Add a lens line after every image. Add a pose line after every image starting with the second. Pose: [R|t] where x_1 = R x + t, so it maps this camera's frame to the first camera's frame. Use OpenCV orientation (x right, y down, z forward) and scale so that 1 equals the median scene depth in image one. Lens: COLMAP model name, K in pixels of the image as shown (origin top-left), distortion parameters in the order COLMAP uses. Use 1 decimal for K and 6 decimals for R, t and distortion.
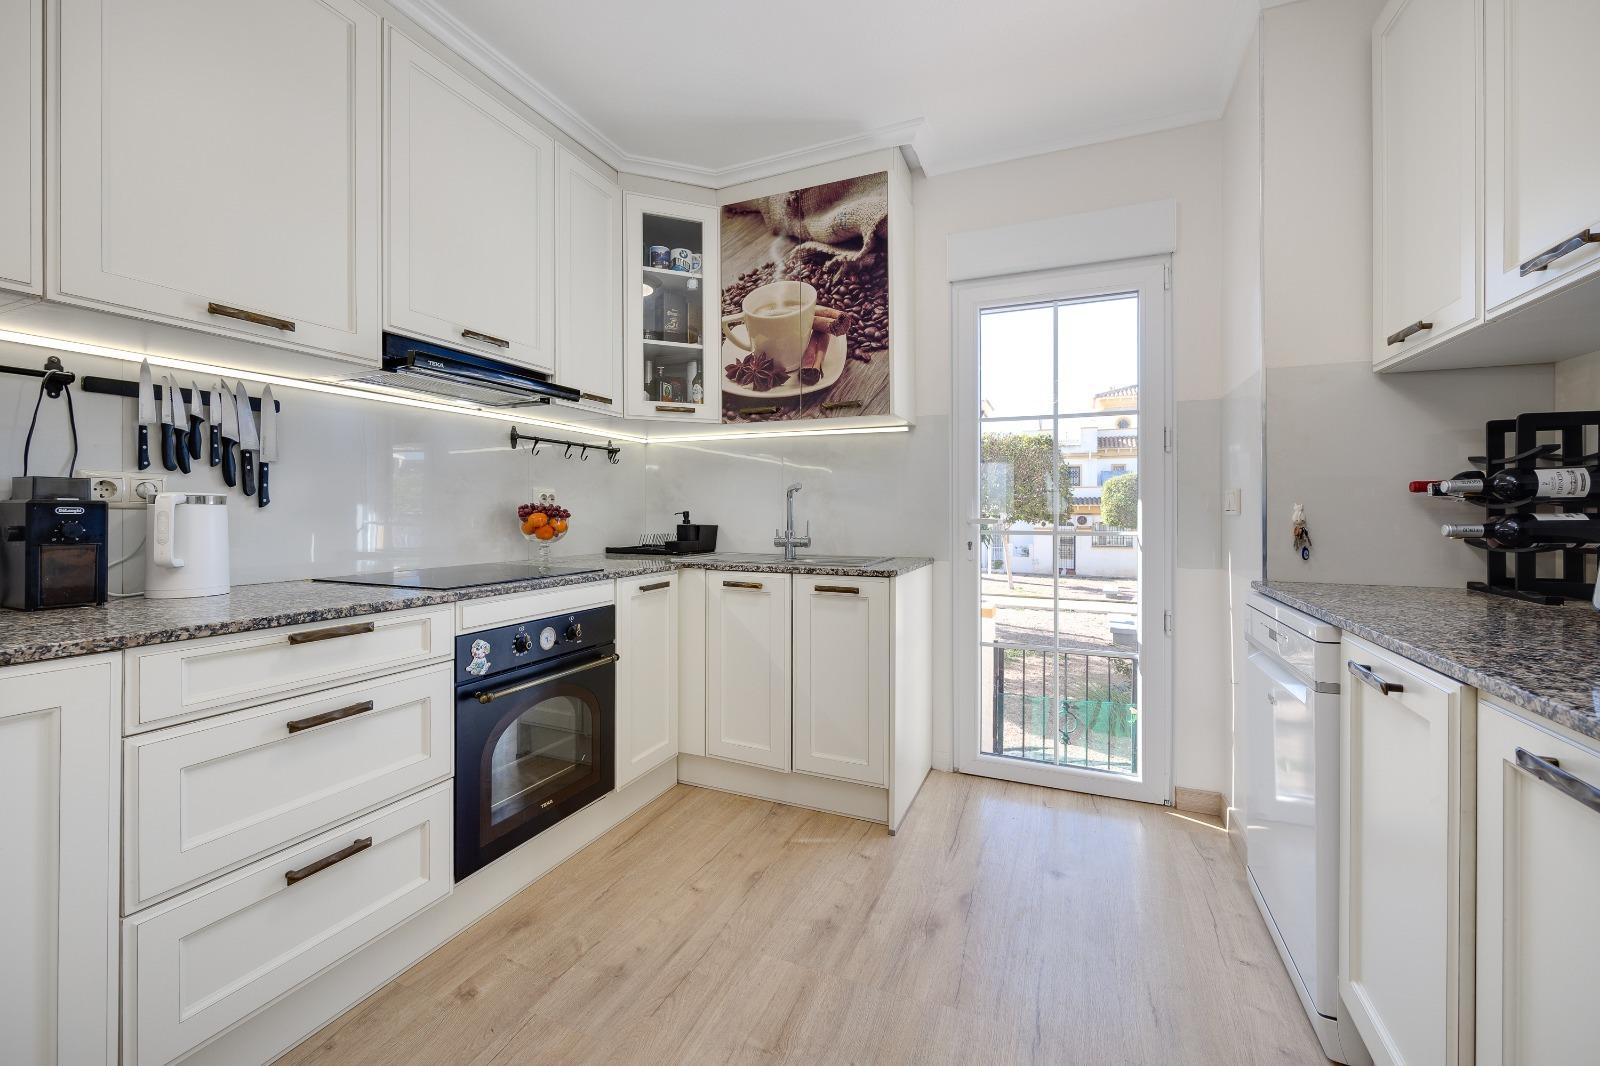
lens RADIAL K [[667.8, 0, 787.4], [0, 667.8, 515.3], [0, 0, 1]] dist [-0.003331, 0.000133]
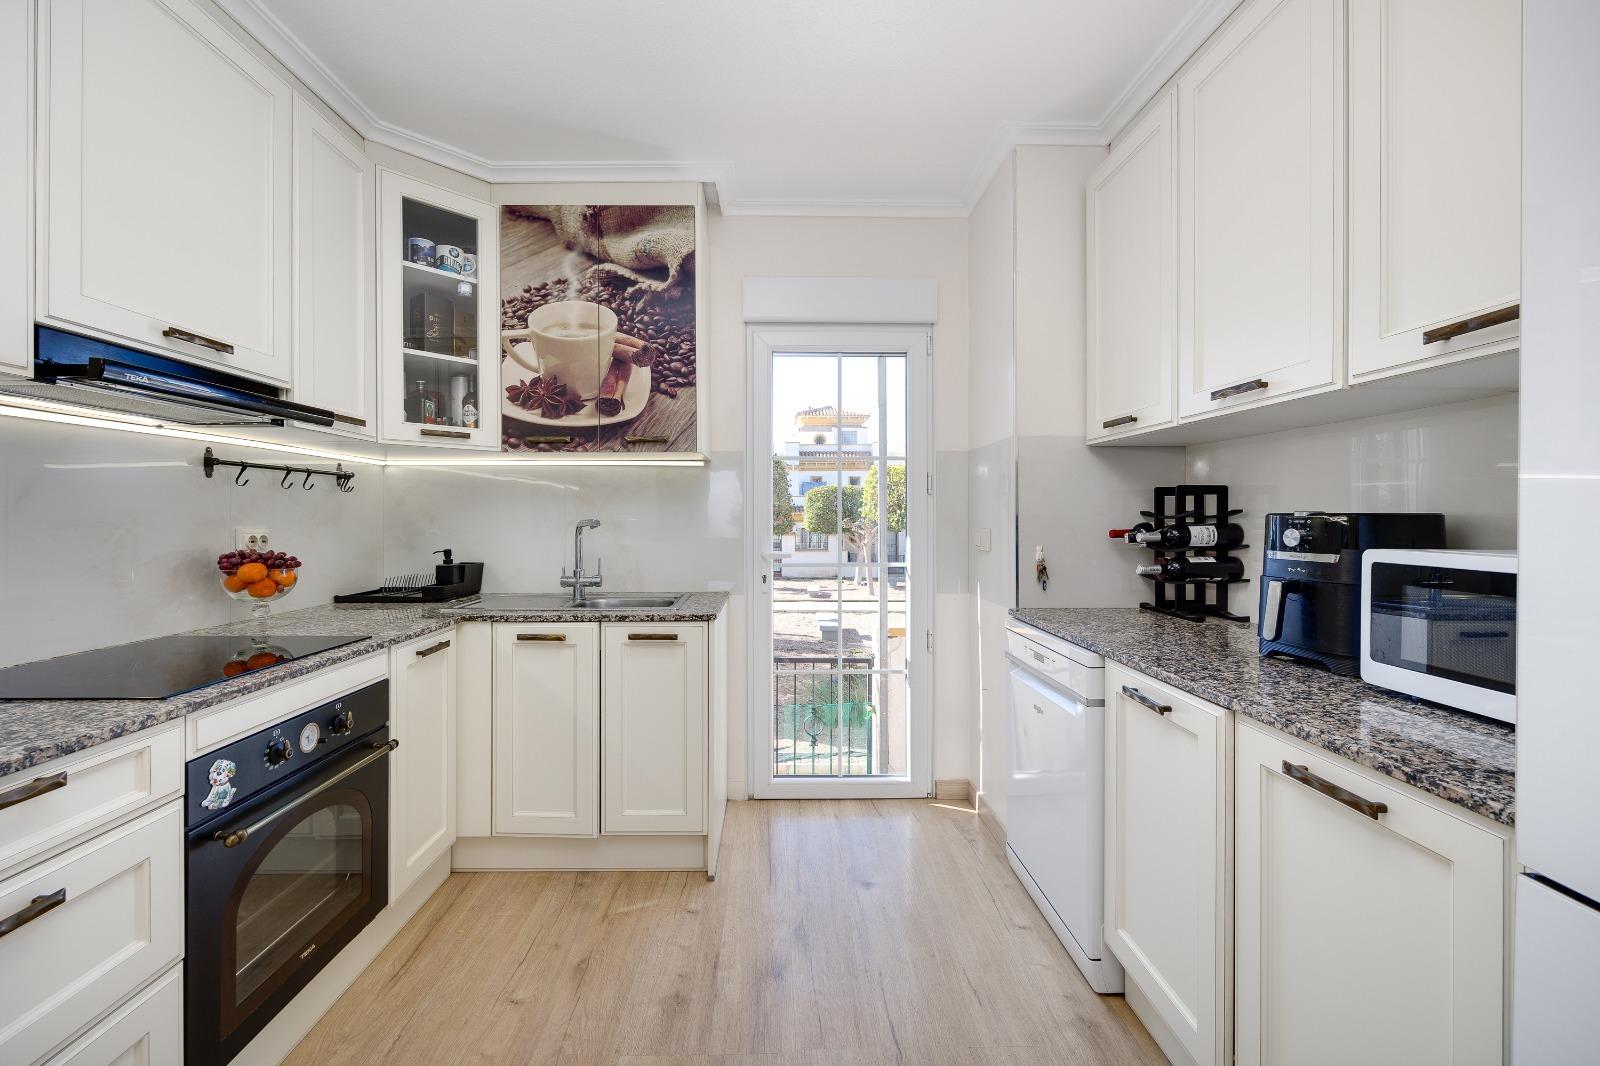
lens RADIAL K [[667.8, 0, 787.4], [0, 667.8, 515.3], [0, 0, 1]] dist [-0.003331, 0.000133]
pose [[0.905346, -0.003378, 0.424661, -0.145774], [0.004710, 0.999987, -0.002087, -0.055325], [-0.424649, 0.003889, 0.905350, 0.049024]]
